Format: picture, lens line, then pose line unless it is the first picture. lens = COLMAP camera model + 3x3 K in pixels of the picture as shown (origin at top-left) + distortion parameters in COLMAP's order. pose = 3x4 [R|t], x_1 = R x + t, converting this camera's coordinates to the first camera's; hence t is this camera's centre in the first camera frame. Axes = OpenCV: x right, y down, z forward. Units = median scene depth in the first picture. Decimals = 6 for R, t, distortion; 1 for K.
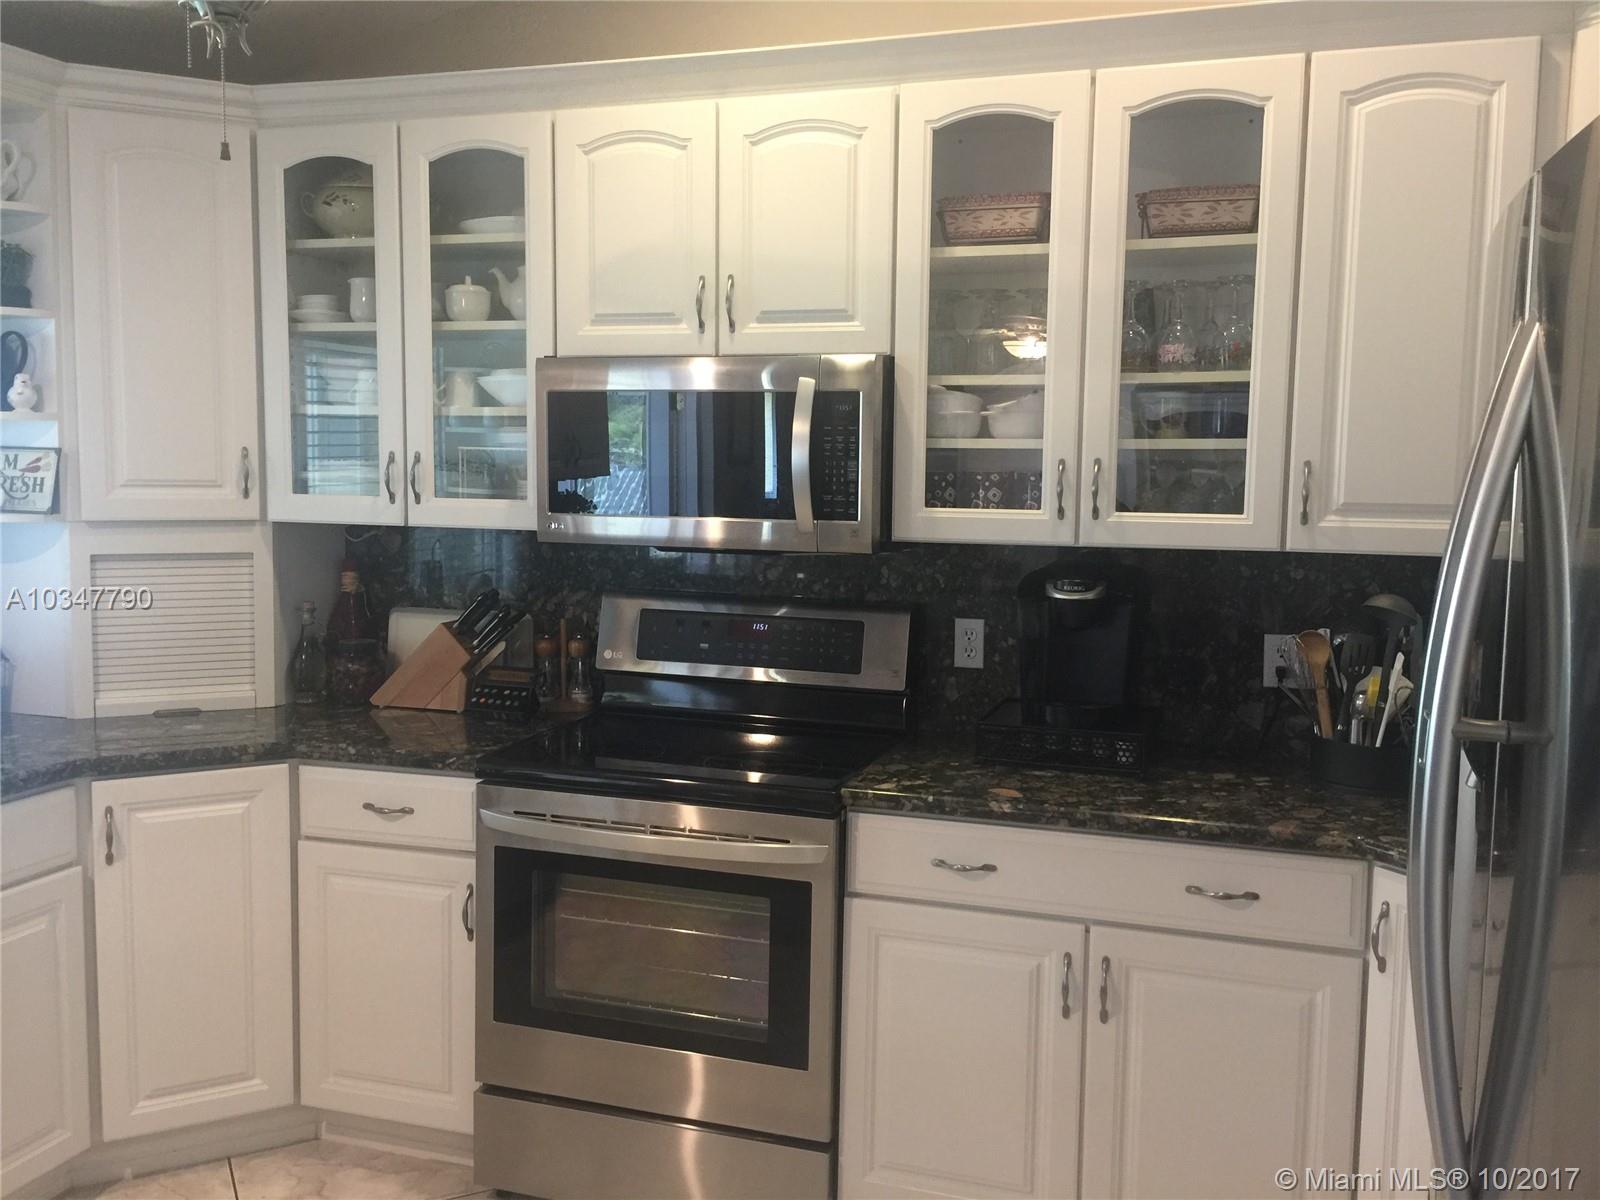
lens RADIAL K [[1369.4, 0, 788.8], [0, 1369.4, 588.8], [0, 0, 1]] dist [0.080051, -0.108761]
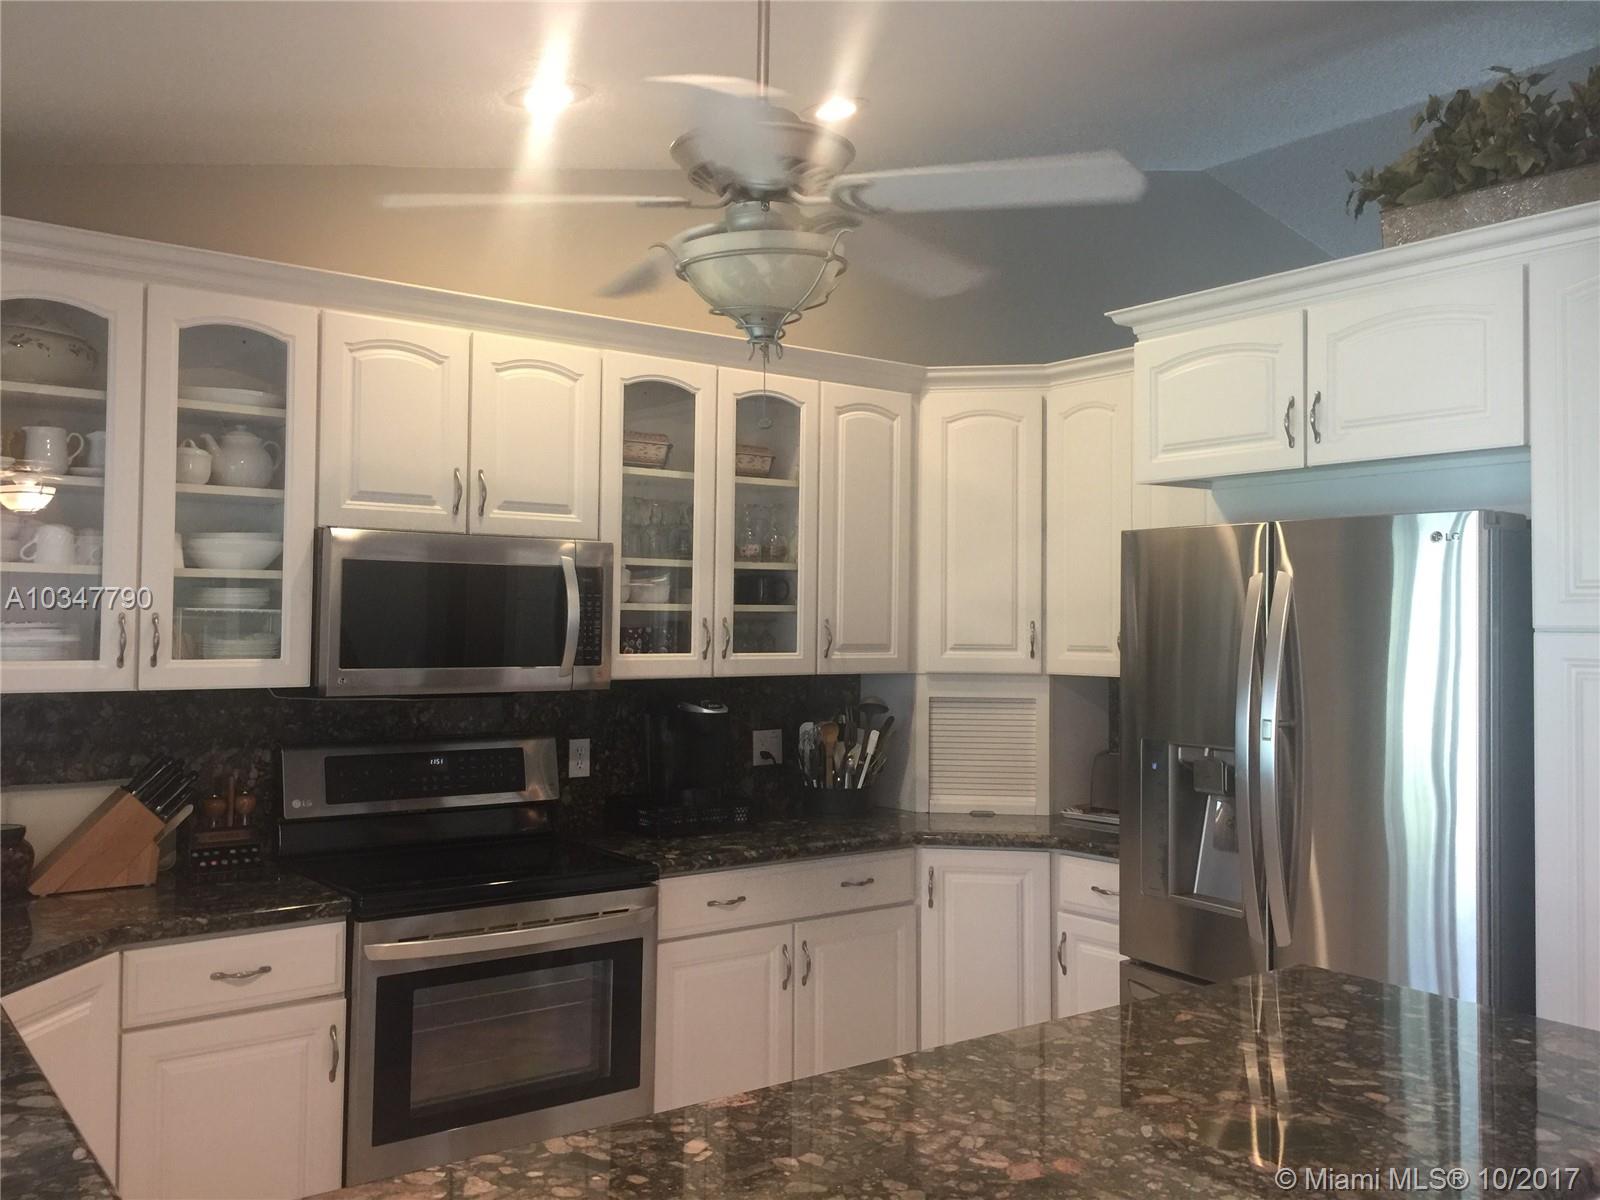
lens RADIAL K [[1369.4, 0, 788.8], [0, 1369.4, 588.8], [0, 0, 1]] dist [0.080051, -0.108761]
pose [[0.575655, 0.011476, 0.817612, -0.895183], [0.072226, 0.995280, -0.064822, -0.023059], [-0.814497, 0.096368, 0.572109, 0.082710]]
